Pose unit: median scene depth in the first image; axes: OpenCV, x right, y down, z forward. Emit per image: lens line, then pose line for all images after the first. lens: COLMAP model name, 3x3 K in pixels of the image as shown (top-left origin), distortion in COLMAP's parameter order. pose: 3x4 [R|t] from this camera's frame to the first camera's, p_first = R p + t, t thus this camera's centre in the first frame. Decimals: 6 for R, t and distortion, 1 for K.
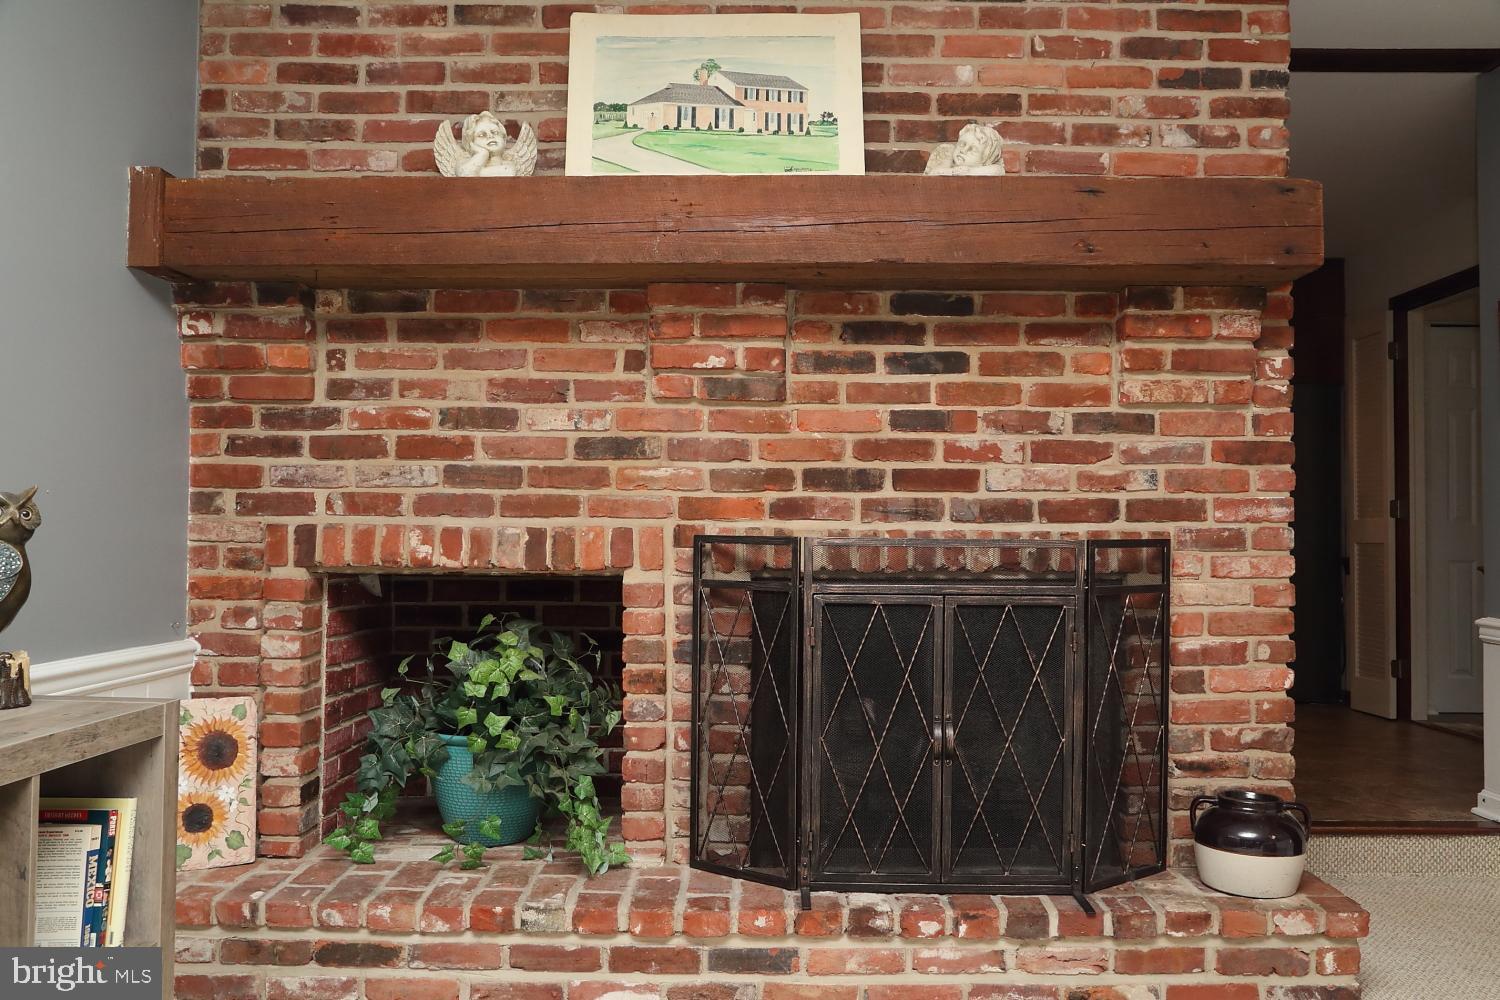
lens RADIAL K [[1188.1, 0, 751.7], [0, 1188.1, 507.6], [0, 0, 1]] dist [-0.062907, 0.037446]
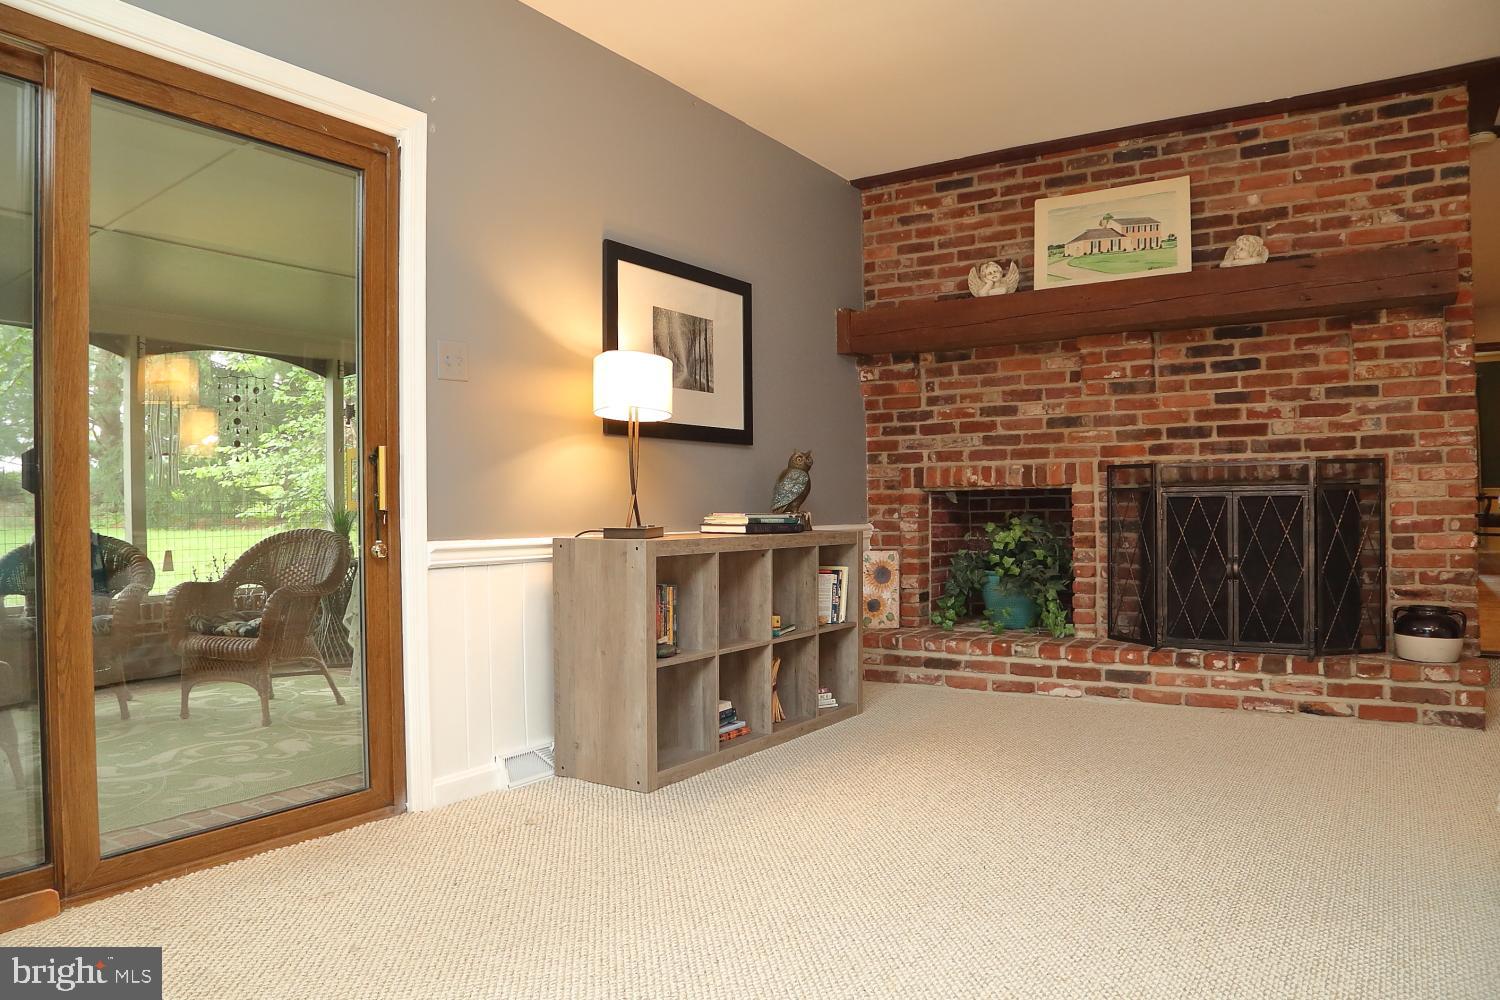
lens RADIAL K [[1024.0, 0, 752.3], [0, 1024.0, 502.7], [0, 0, 1]] dist [-0.107959, 0.052104]
pose [[0.842073, -0.017814, -0.539070, 0.345285], [0.032150, 0.999335, 0.017197, 0.036612], [0.538405, -0.031812, 0.842086, -0.678283]]
